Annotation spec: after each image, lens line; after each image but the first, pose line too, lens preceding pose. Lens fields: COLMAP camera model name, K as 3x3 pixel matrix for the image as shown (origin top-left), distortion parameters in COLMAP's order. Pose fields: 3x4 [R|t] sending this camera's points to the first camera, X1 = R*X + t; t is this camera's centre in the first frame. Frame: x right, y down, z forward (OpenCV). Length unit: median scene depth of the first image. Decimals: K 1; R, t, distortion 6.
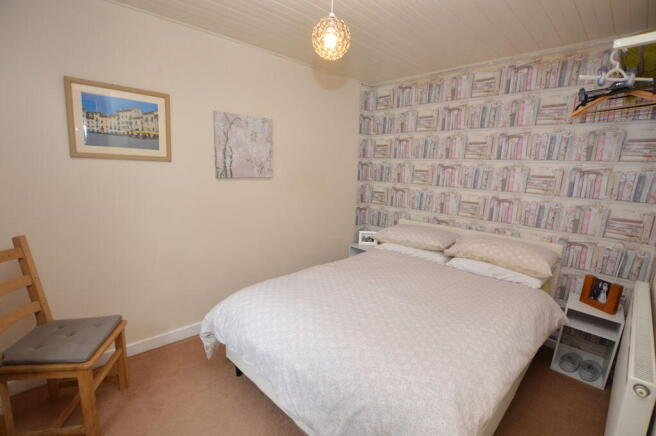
lens RADIAL K [[291.9, 0, 383.3], [0, 291.9, 219.0], [0, 0, 1]] dist [-0.033058, 0.003463]
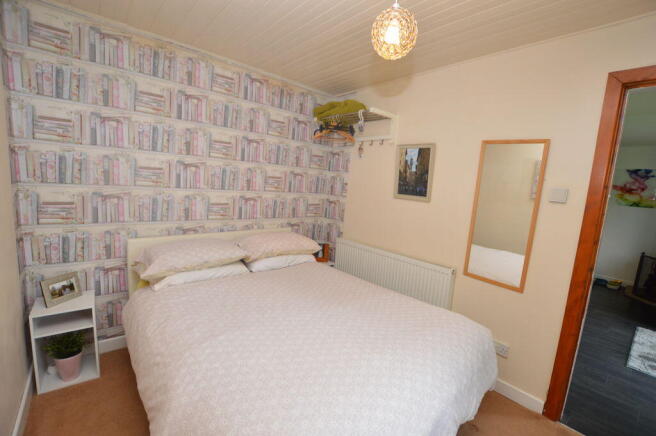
lens RADIAL K [[291.9, 0, 328.8], [0, 291.9, 220.0], [0, 0, 1]] dist [-0.033058, 0.003463]
pose [[0.132393, -0.162785, 0.977739, -0.586740], [0.095717, 0.983911, 0.150852, -0.113985], [-0.986565, 0.073615, 0.145845, 0.512623]]
